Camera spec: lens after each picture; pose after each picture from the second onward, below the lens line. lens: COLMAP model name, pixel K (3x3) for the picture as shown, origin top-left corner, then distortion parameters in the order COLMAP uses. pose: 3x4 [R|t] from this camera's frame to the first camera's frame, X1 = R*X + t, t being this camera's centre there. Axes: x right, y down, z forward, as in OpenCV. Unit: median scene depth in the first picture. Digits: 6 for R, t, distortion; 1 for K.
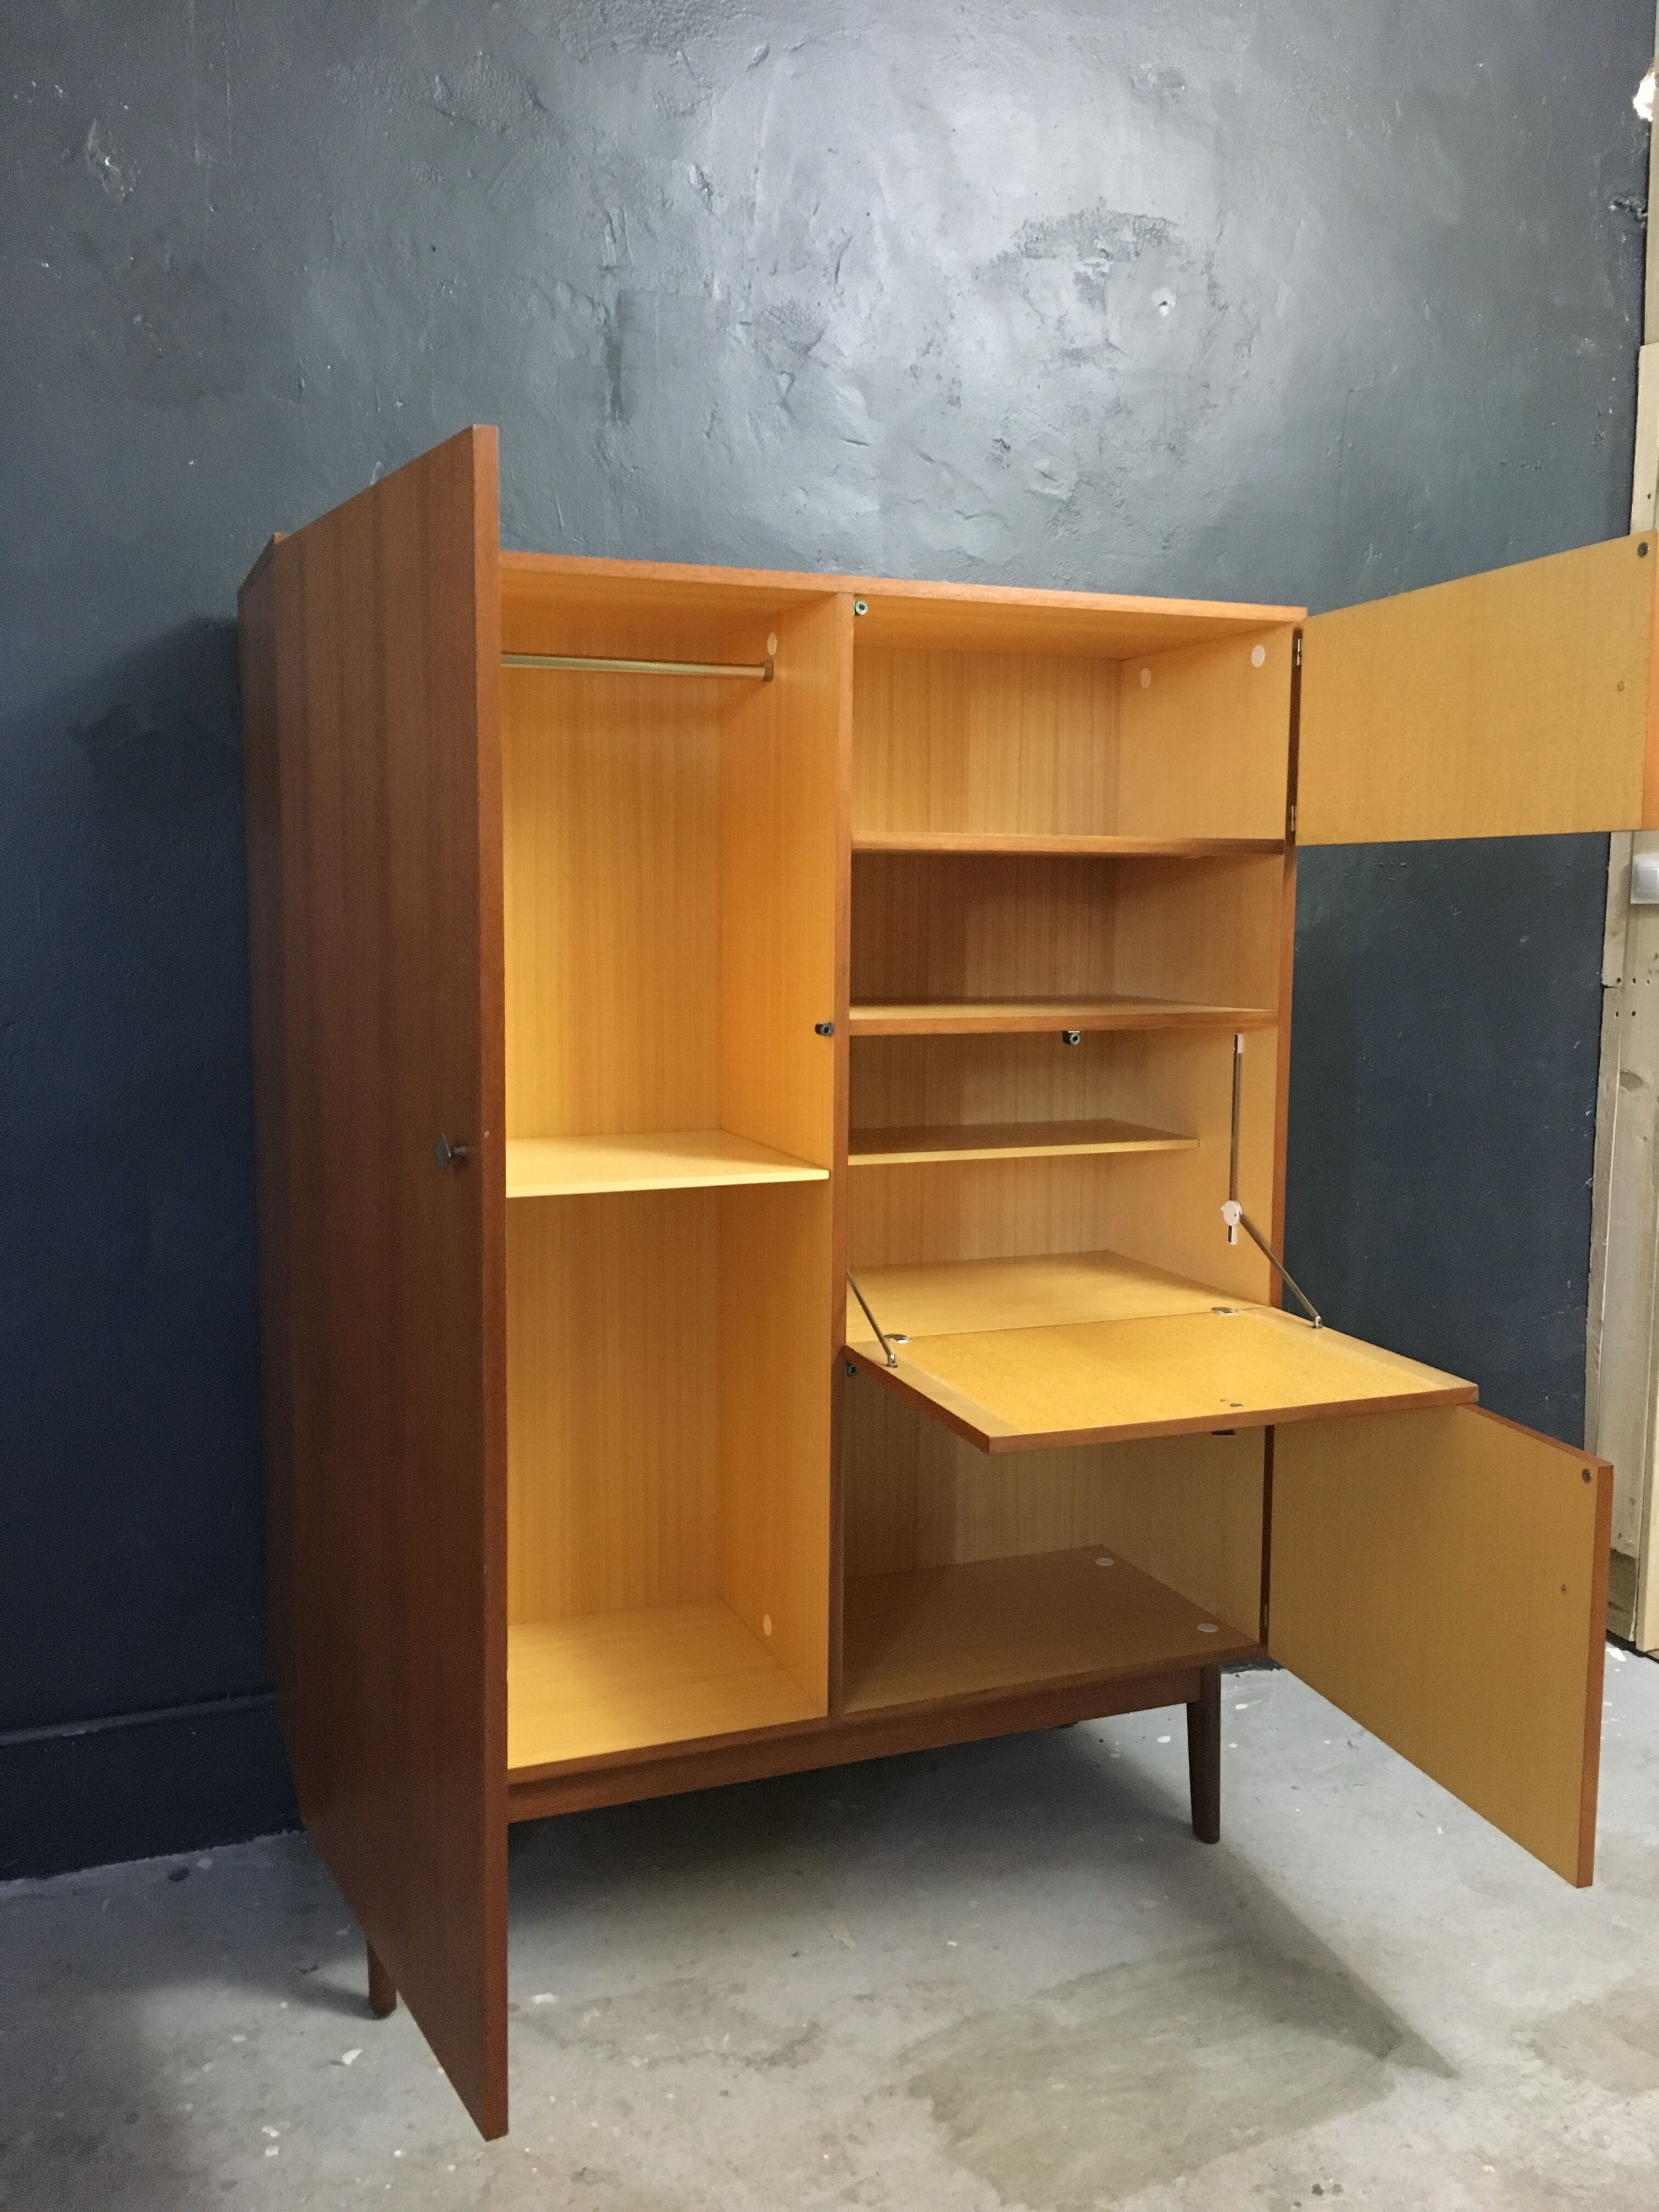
lens RADIAL K [[1882.4, 0, 829.5], [0, 1882.4, 1106.0], [0, 0, 1]] dist [0.079836, -0.118332]
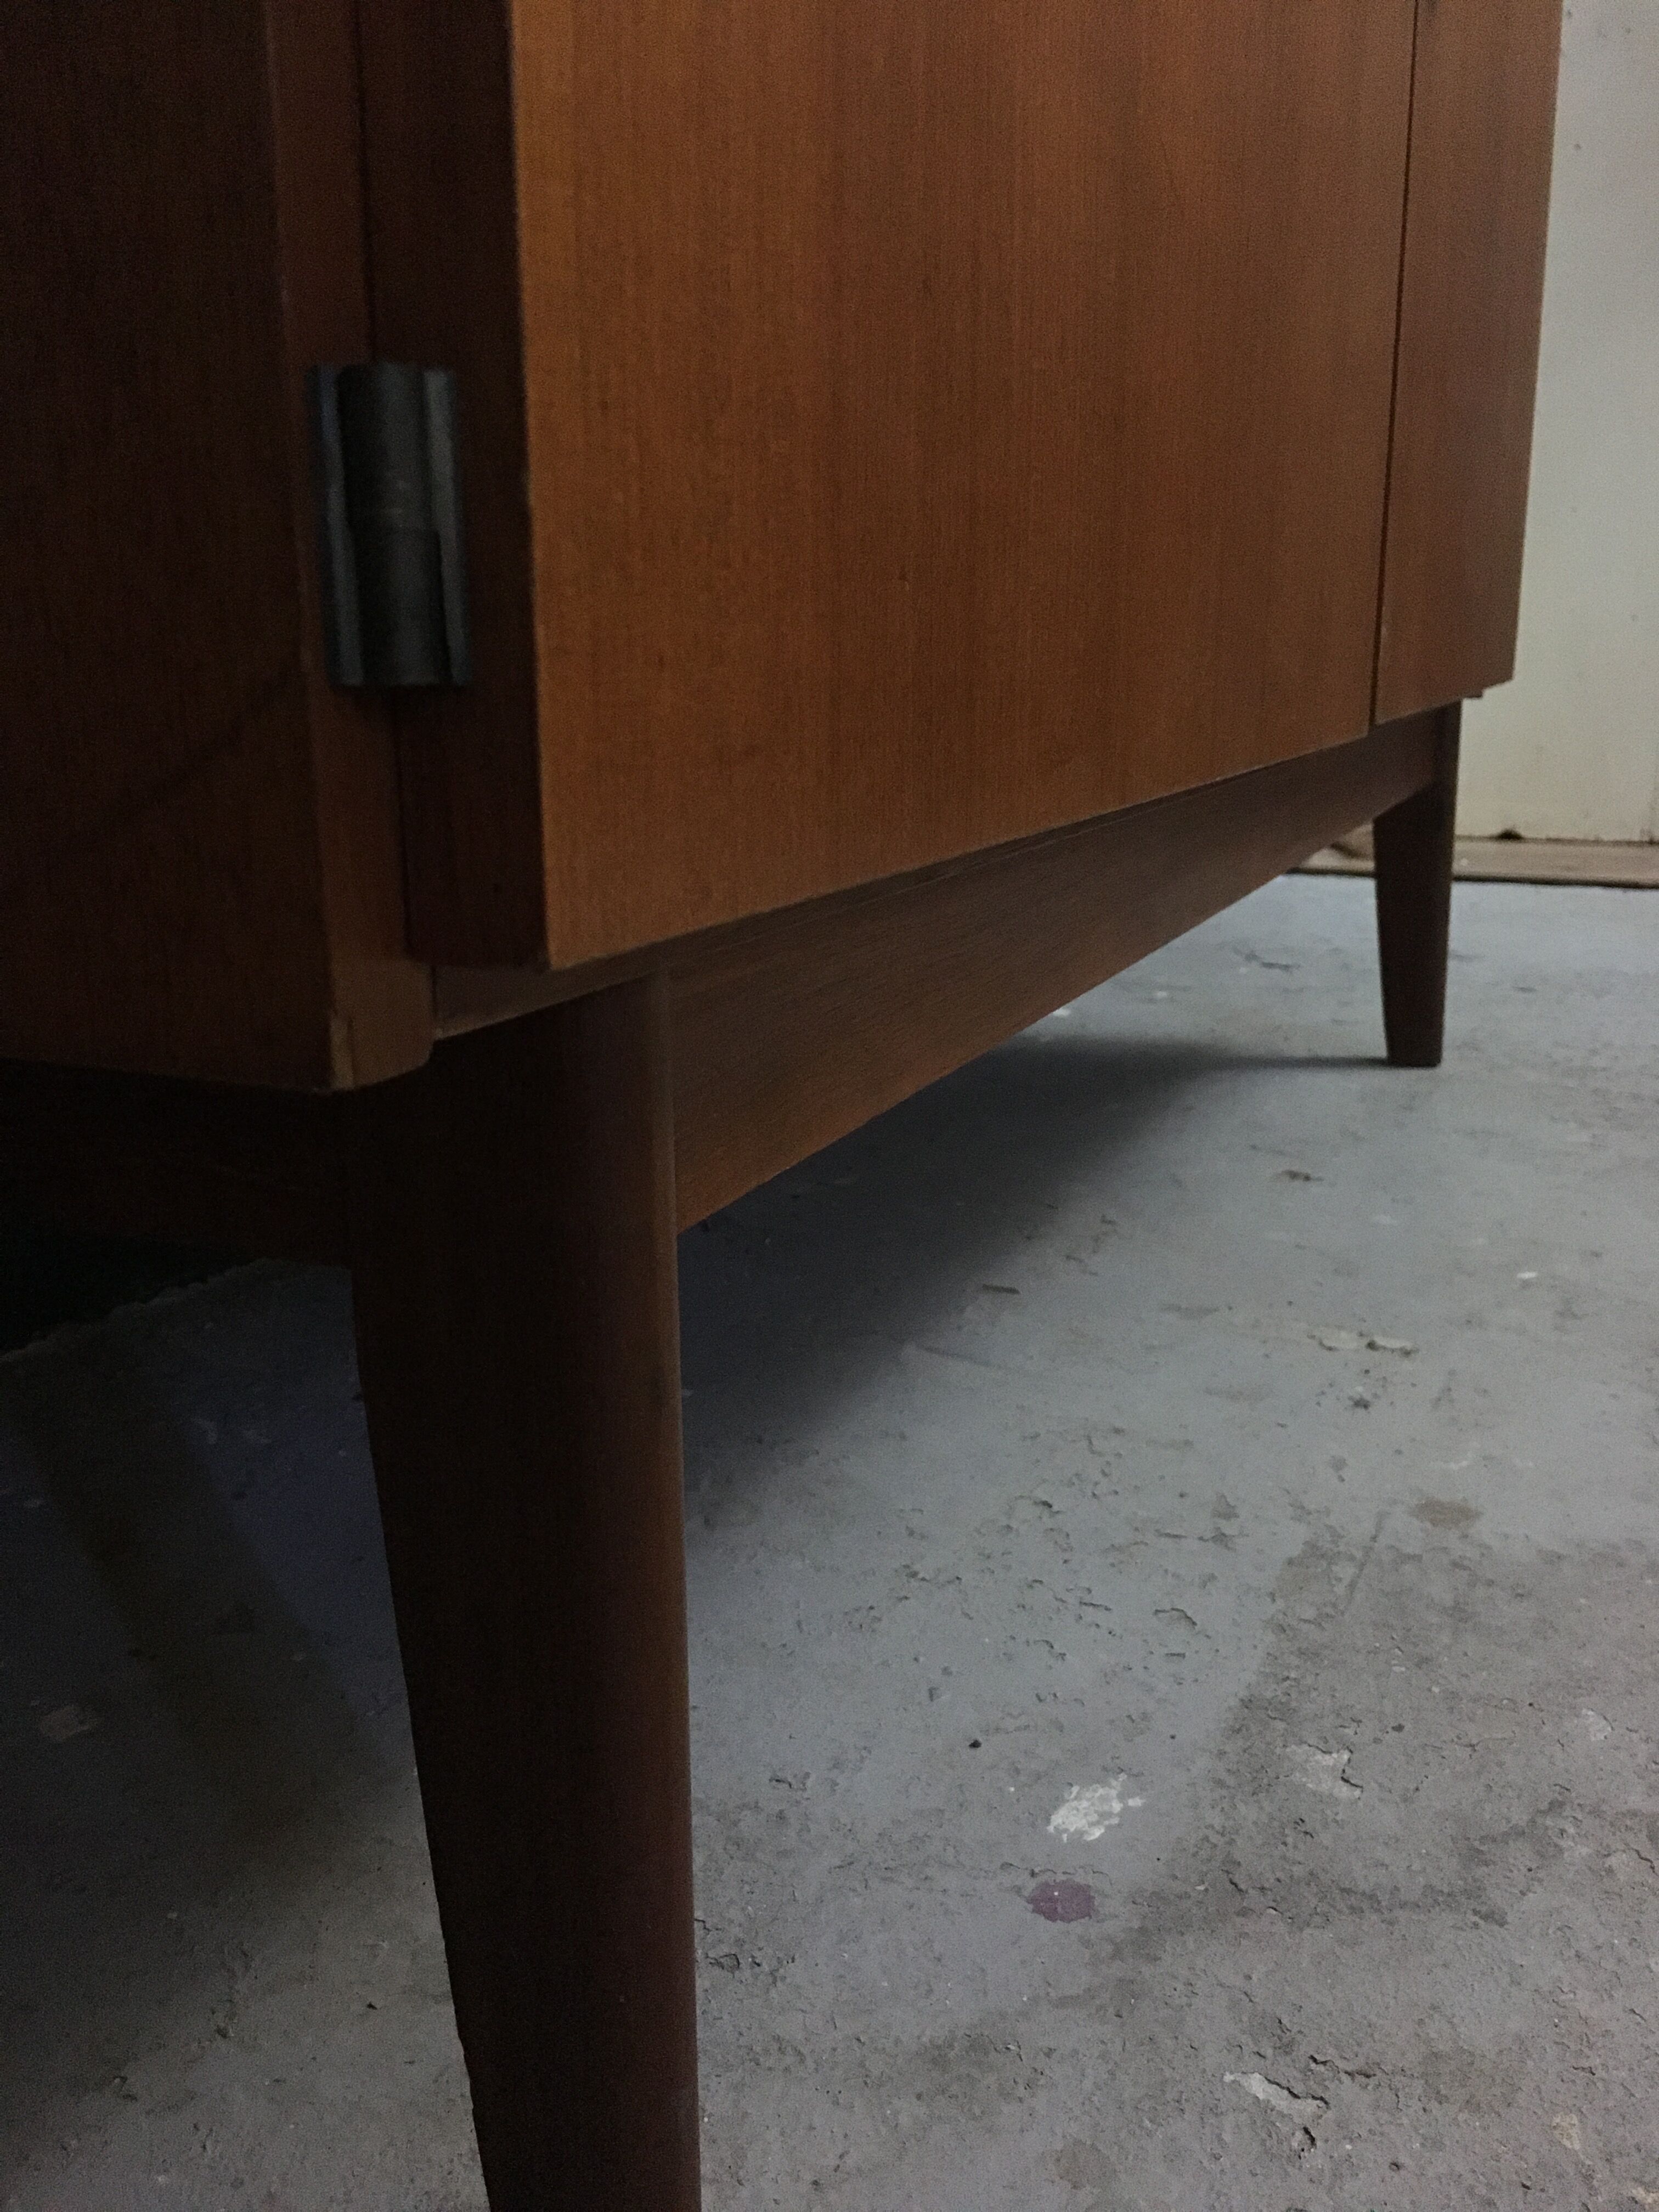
lens RADIAL K [[1892.5, 0, 823.0], [0, 1892.5, 1106.5], [0, 0, 1]] dist [0.077824, -0.129053]
pose [[0.714440, -0.180252, 0.676080, -0.287041], [0.086618, 0.981600, 0.170174, 0.315950], [-0.694314, -0.063019, 0.716908, 0.794250]]
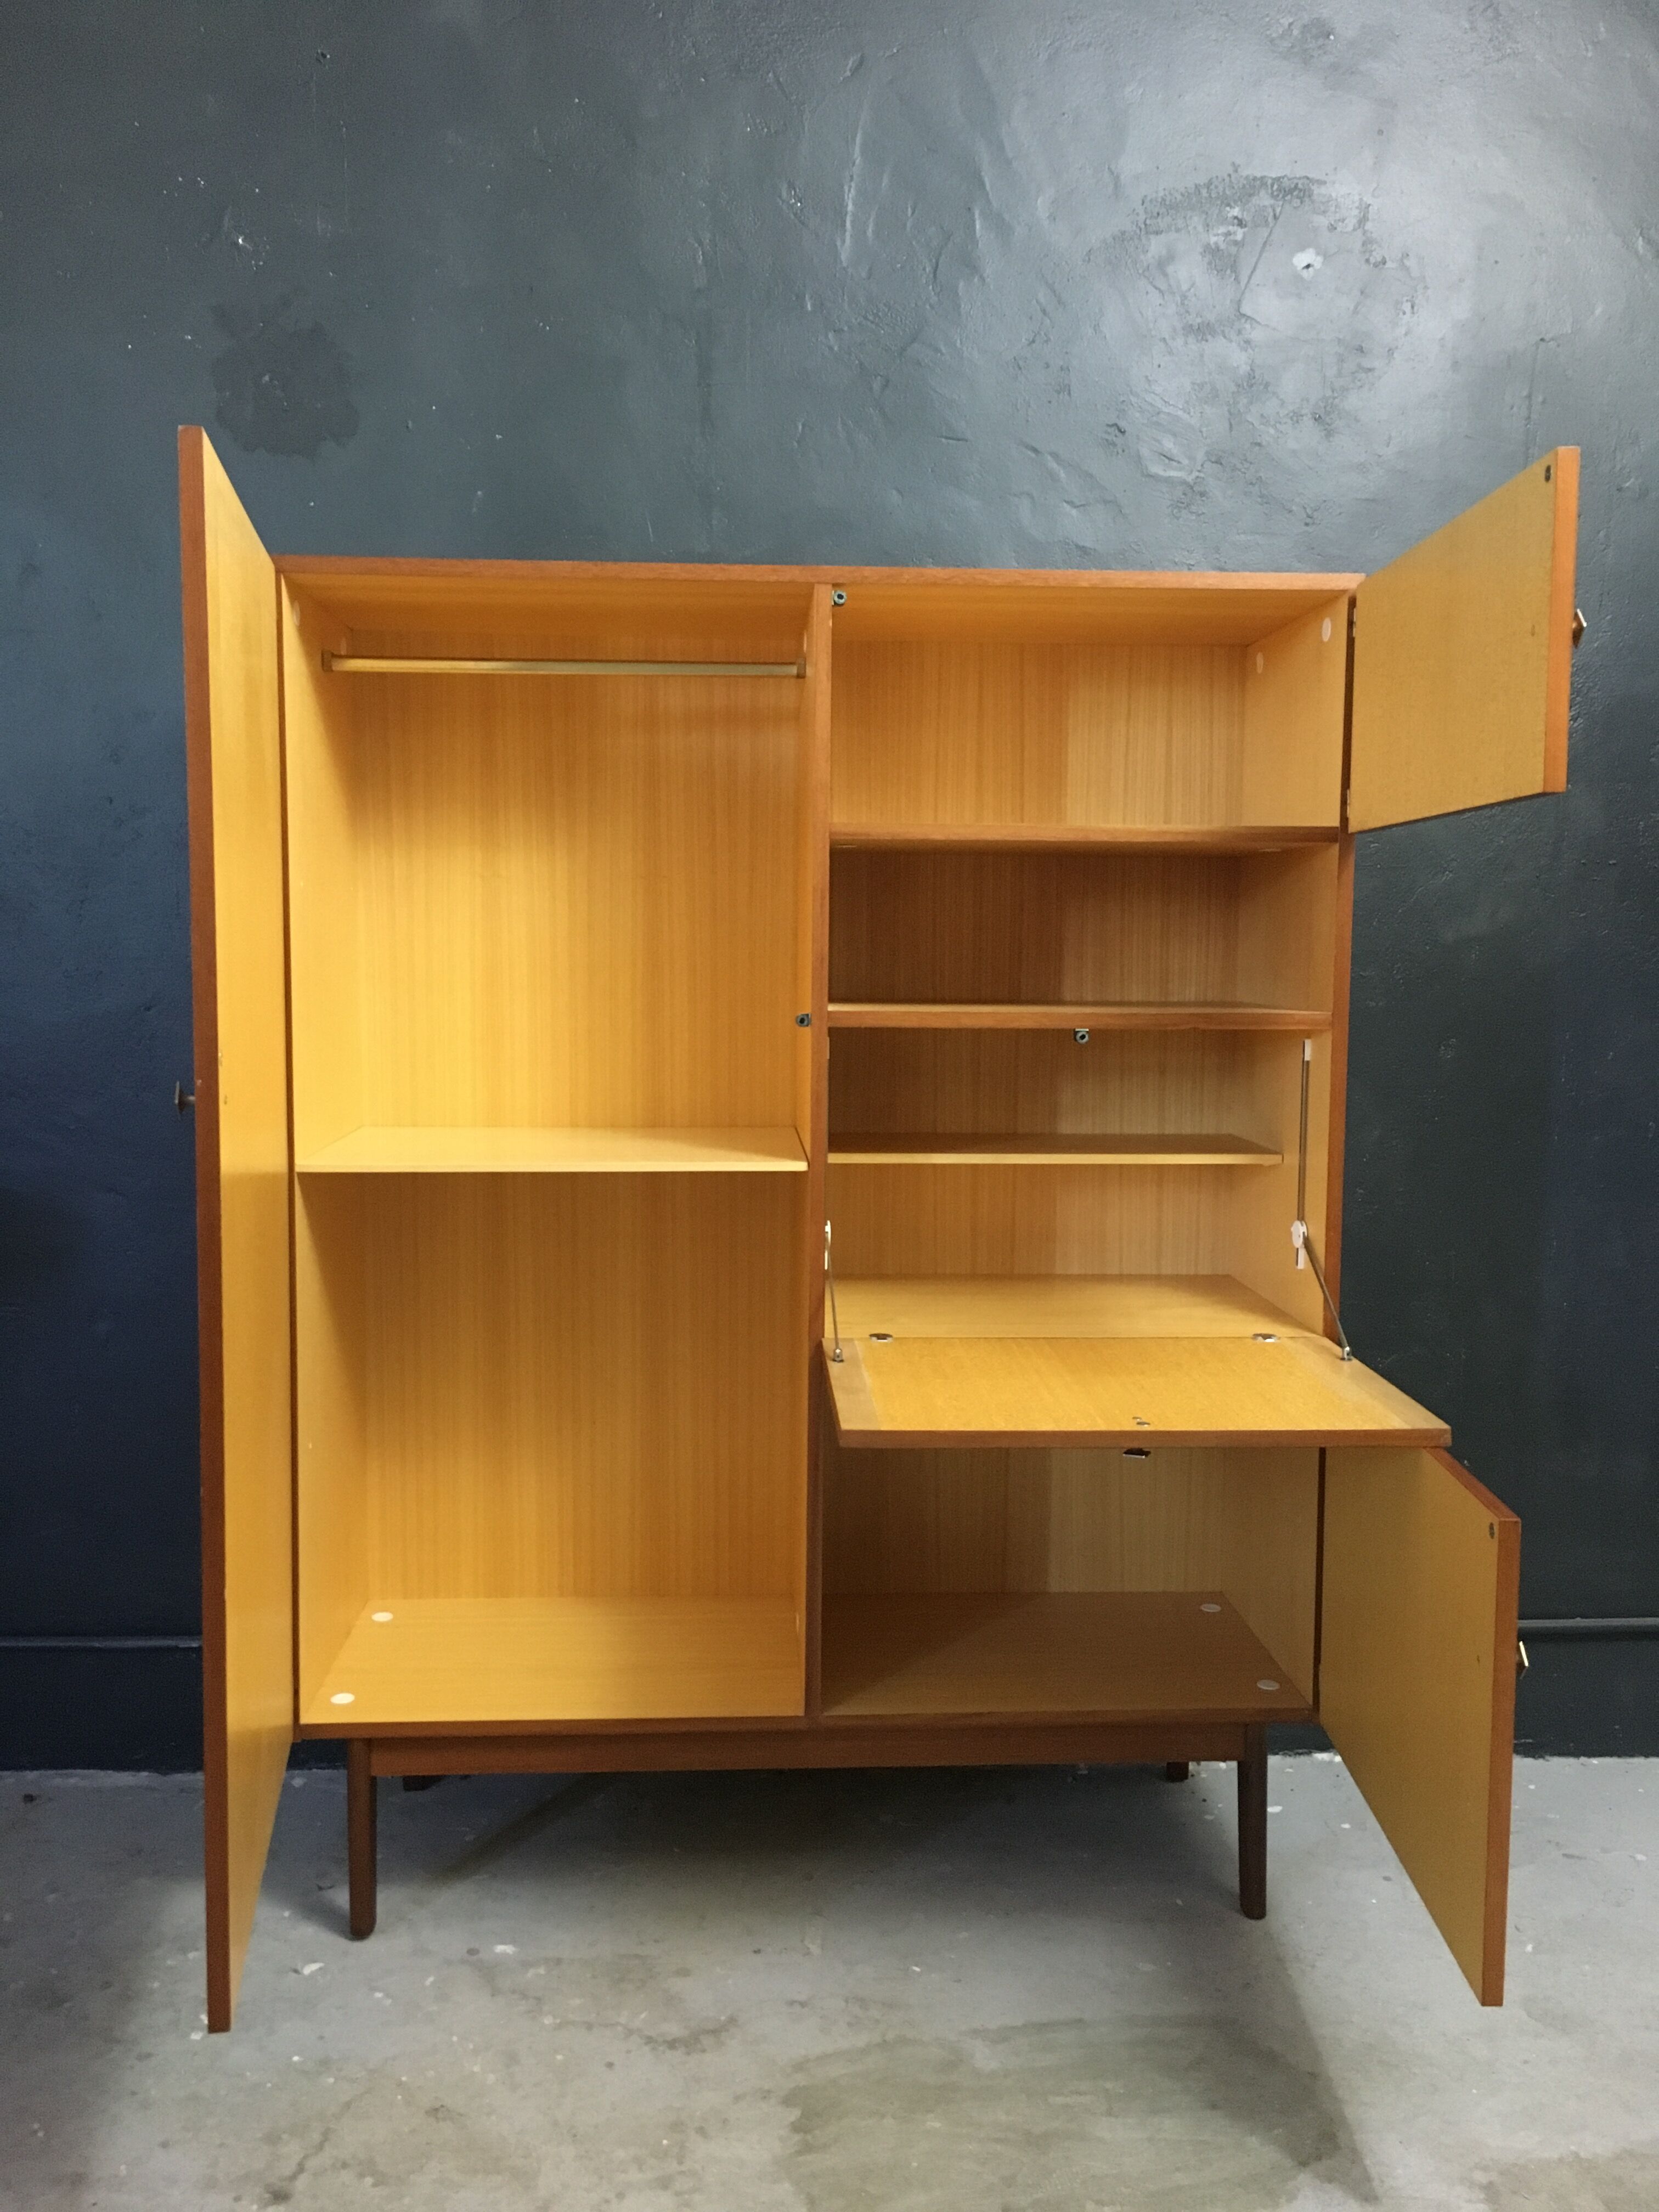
lens RADIAL K [[1882.4, 0, 829.5], [0, 1882.4, 1106.0], [0, 0, 1]] dist [0.079836, -0.118332]
pose [[0.948932, 0.029714, -0.314079, 0.302911], [-0.037405, 0.999129, -0.018489, 0.021258], [0.313256, 0.029293, 0.949217, 0.054132]]
